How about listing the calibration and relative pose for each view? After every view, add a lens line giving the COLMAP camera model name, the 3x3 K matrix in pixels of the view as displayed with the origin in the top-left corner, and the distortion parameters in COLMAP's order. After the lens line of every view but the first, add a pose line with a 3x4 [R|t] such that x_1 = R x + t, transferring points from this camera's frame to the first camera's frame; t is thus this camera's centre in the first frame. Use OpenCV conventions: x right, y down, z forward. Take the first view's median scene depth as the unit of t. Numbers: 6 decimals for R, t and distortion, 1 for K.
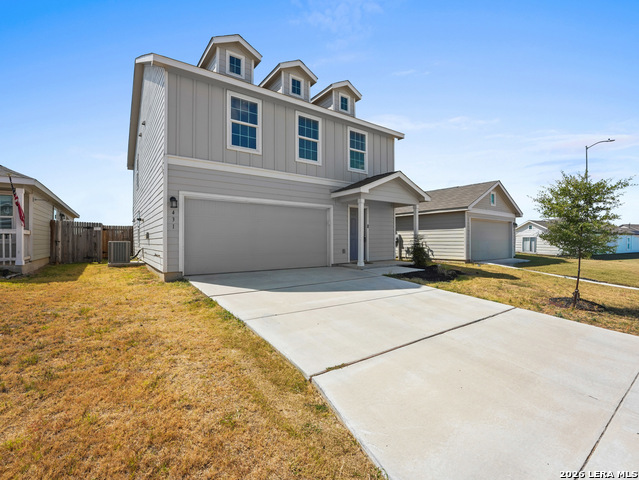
lens RADIAL K [[288.6, 0, 320.2], [0, 288.6, 238.8], [0, 0, 1]] dist [-0.009757, -0.000164]
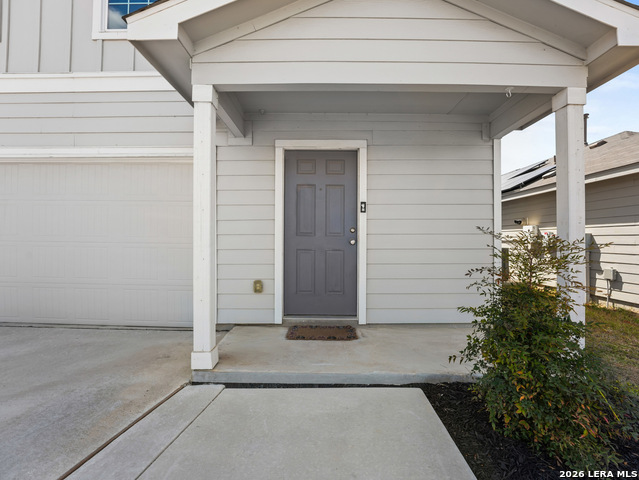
lens RADIAL K [[288.6, 0, 316.5], [0, 288.6, 238.6], [0, 0, 1]] dist [-0.009757, -0.000164]
pose [[0.808406, 0.000918, -0.588625, 0.323001], [-0.003020, 0.999992, -0.002588, -0.009691], [0.588618, 0.003870, 0.808402, 0.773086]]
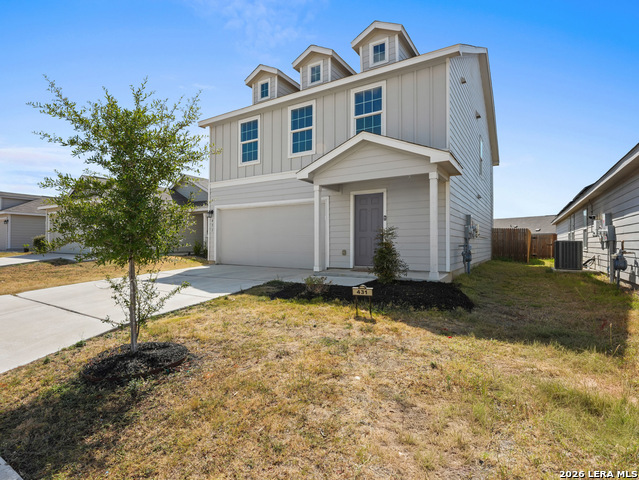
lens RADIAL K [[326.6, 0, 318.0], [0, 326.6, 241.4], [0, 0, 1]] dist [-0.022223, -0.000344]
pose [[0.375940, 0.001968, -0.926642, 0.871456], [0.003458, 0.999988, 0.003527, 0.009334], [0.926637, -0.004530, 0.375929, 0.598184]]
